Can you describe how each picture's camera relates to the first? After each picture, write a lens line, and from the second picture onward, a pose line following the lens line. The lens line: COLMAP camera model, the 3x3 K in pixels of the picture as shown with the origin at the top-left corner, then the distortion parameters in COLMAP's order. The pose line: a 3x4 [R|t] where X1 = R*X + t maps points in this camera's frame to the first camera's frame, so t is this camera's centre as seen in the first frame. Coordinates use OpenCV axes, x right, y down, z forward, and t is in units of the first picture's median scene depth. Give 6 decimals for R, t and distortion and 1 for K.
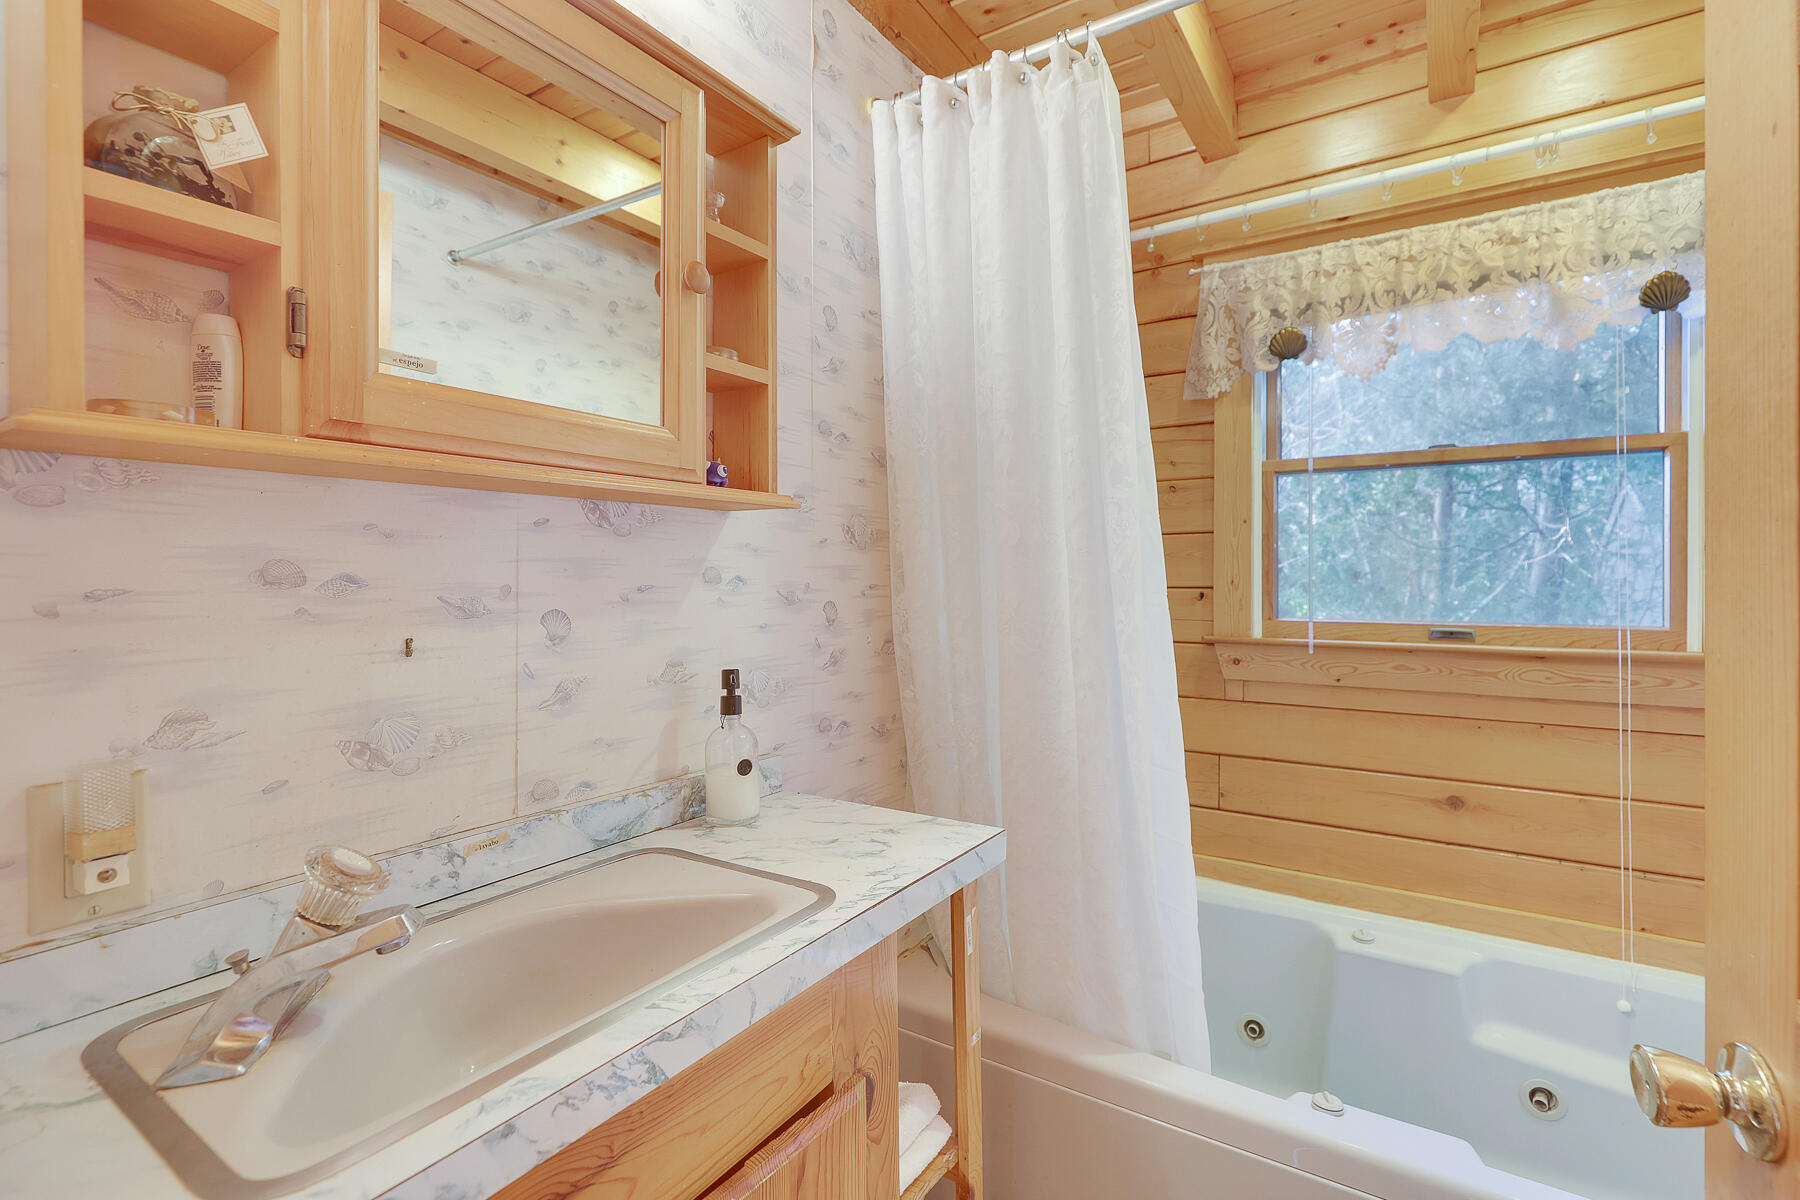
lens RADIAL K [[817.4, 0, 898.9], [0, 817.4, 591.7], [0, 0, 1]] dist [-0.002567, 0.000484]
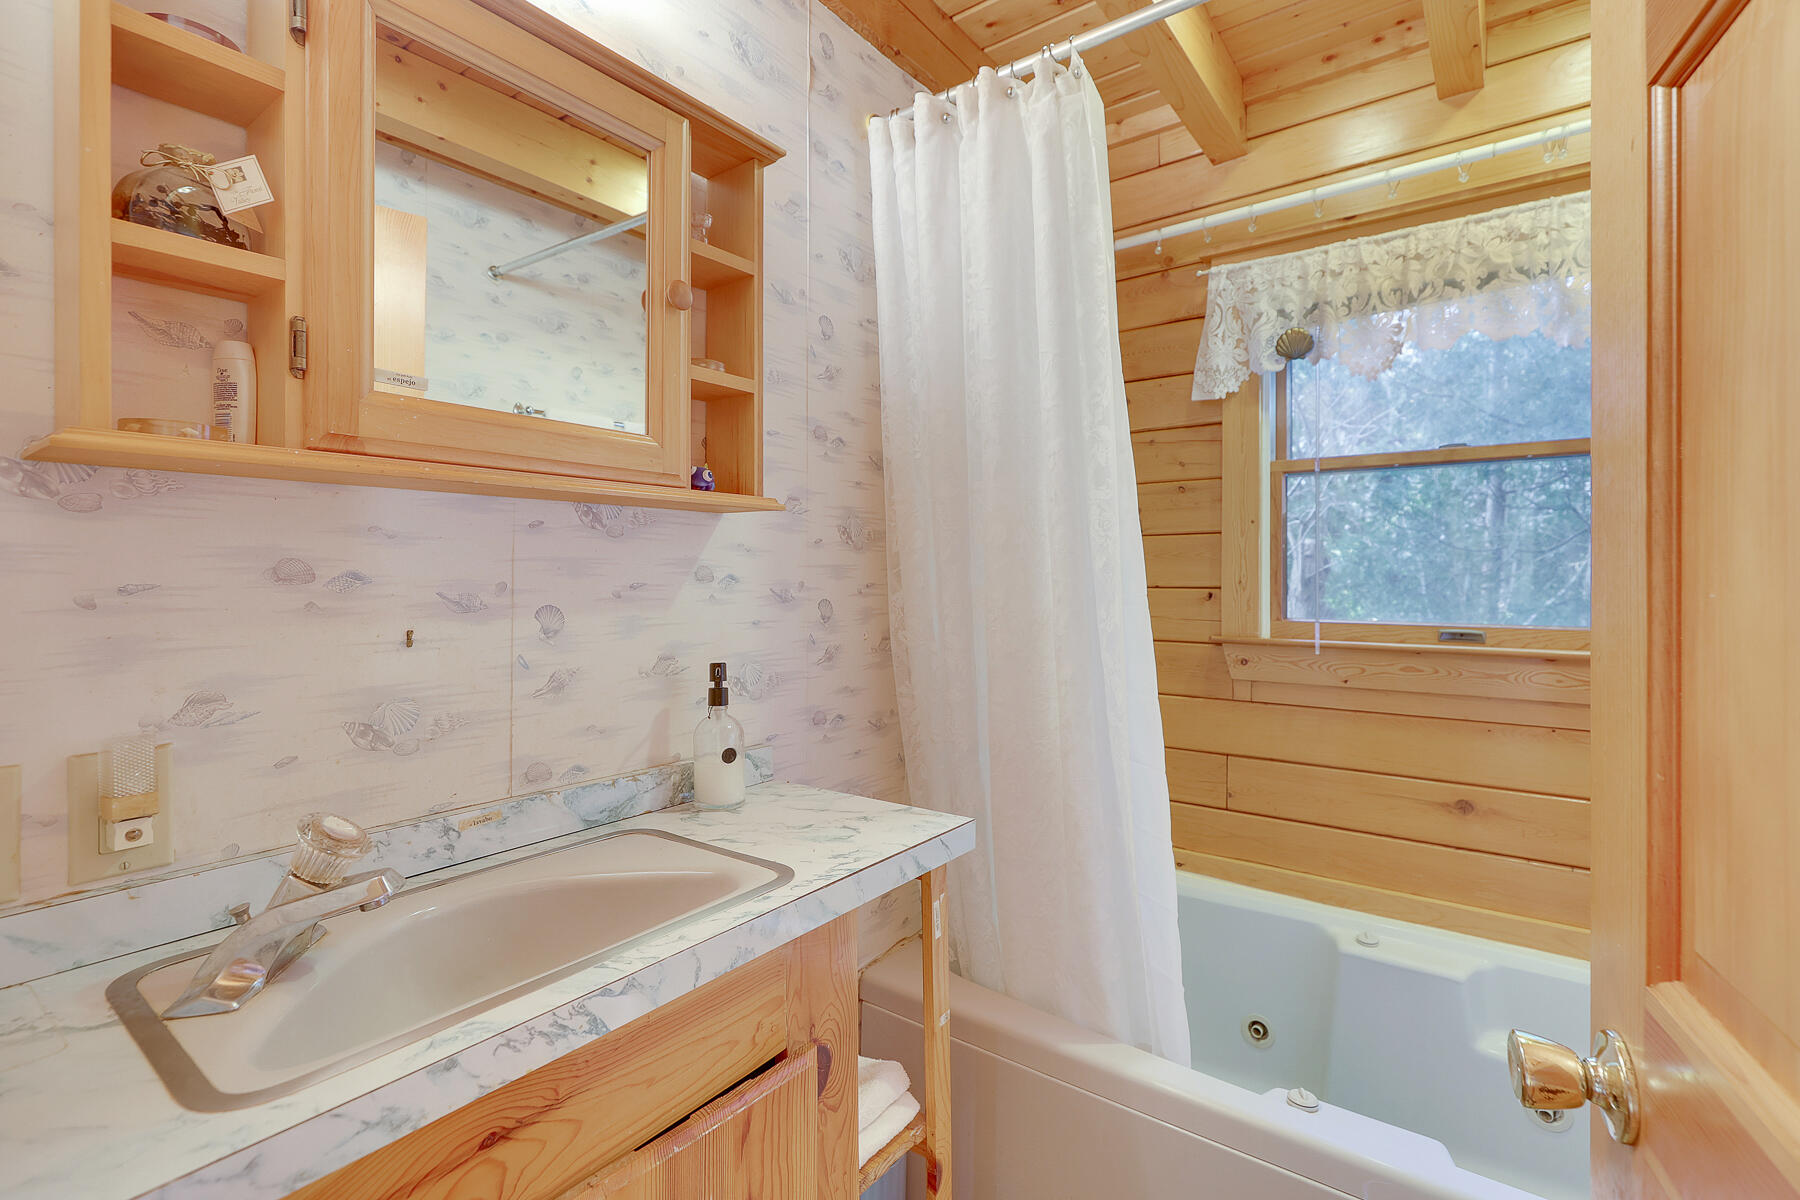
lens RADIAL K [[817.4, 0, 902.1], [0, 817.4, 588.7], [0, 0, 1]] dist [-0.002567, 0.000484]
pose [[0.998038, 0.003830, -0.062498, 0.097036], [-0.004033, 0.999987, -0.003125, 0.001500], [0.062485, 0.003371, 0.998040, -0.041071]]
